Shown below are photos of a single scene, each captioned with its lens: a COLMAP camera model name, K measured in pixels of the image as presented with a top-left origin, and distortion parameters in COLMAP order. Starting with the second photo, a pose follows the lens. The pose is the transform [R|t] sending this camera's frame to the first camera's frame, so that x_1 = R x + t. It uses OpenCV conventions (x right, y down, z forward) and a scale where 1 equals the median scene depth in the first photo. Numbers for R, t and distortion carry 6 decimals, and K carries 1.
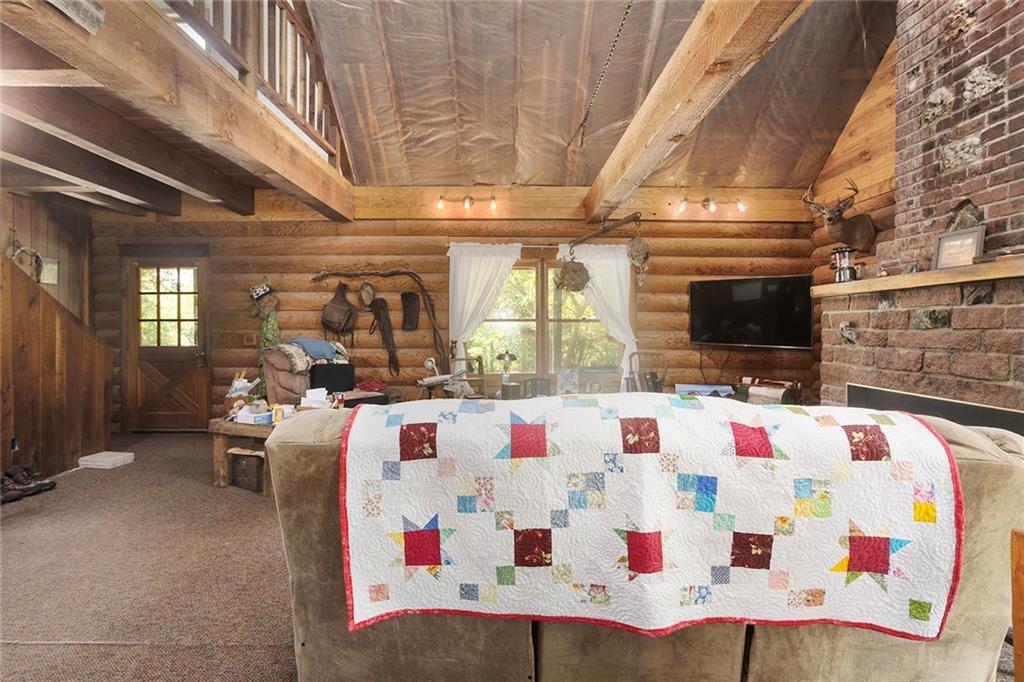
lens RADIAL K [[487.9, 0, 508.2], [0, 487.9, 327.8], [0, 0, 1]] dist [-0.000434, 0.001733]
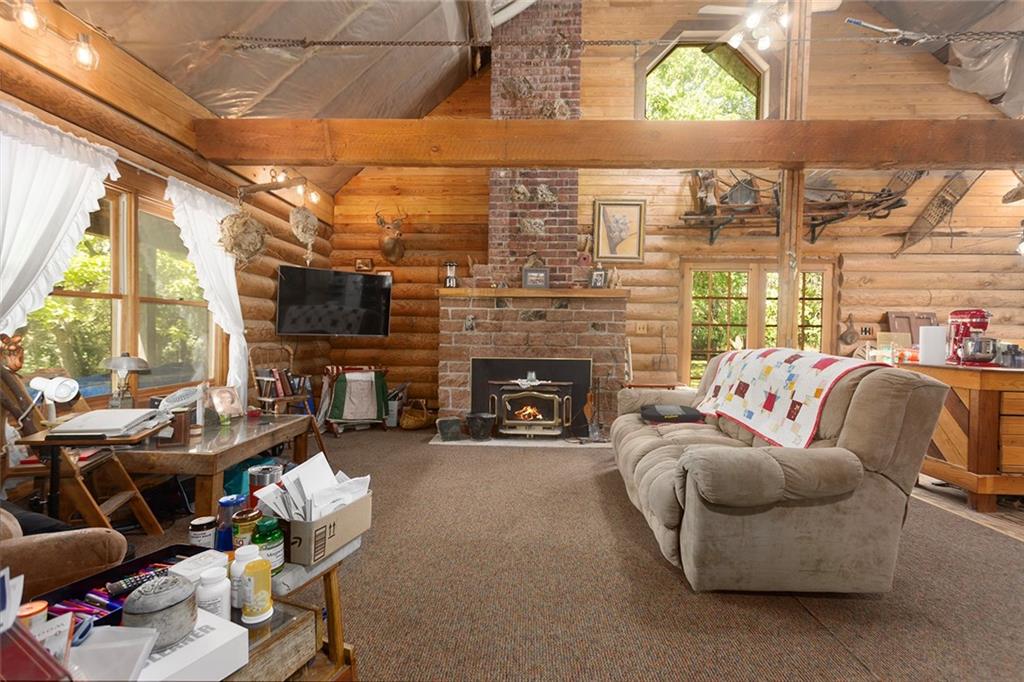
lens RADIAL K [[479.5, 0, 509.2], [0, 479.5, 331.9], [0, 0, 1]] dist [0.001371, 0.000909]
pose [[0.041598, -0.006979, 0.999110, -0.730710], [-0.011047, 0.999911, 0.007444, 0.025319], [-0.999073, -0.011347, 0.041517, 0.824915]]
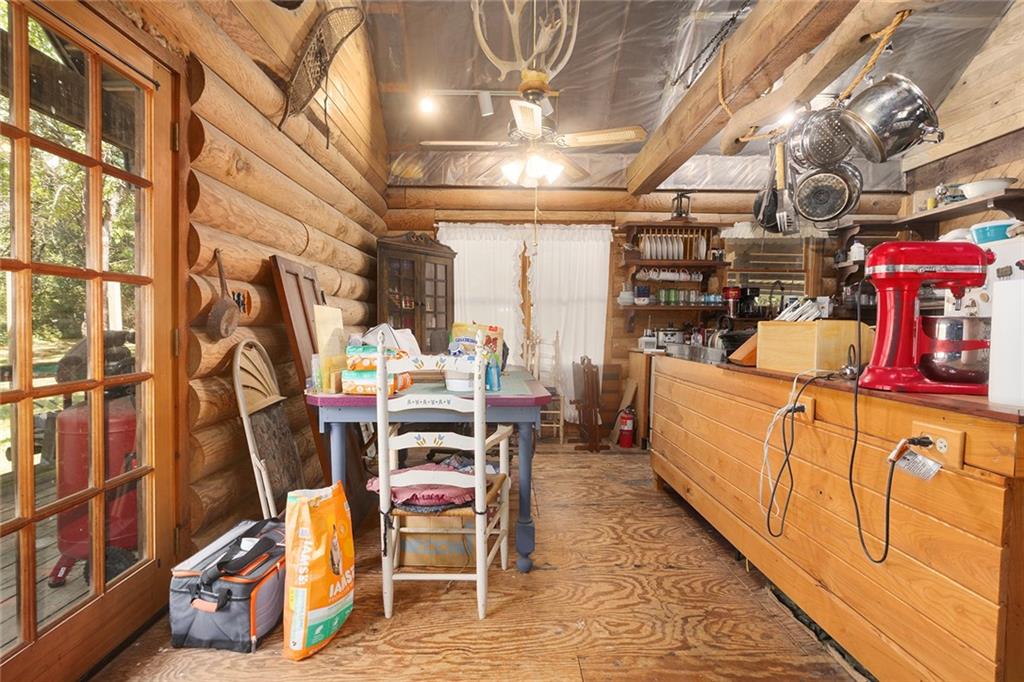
lens RADIAL K [[502.9, 0, 512.0], [0, 502.9, 341.0], [0, 0, 1]] dist [0.003107, 0.001025]
pose [[-0.999913, -0.012805, -0.003284, 0.621893], [-0.012919, 0.999212, 0.037539, 0.041747], [0.002801, 0.037578, -0.999290, 0.315404]]
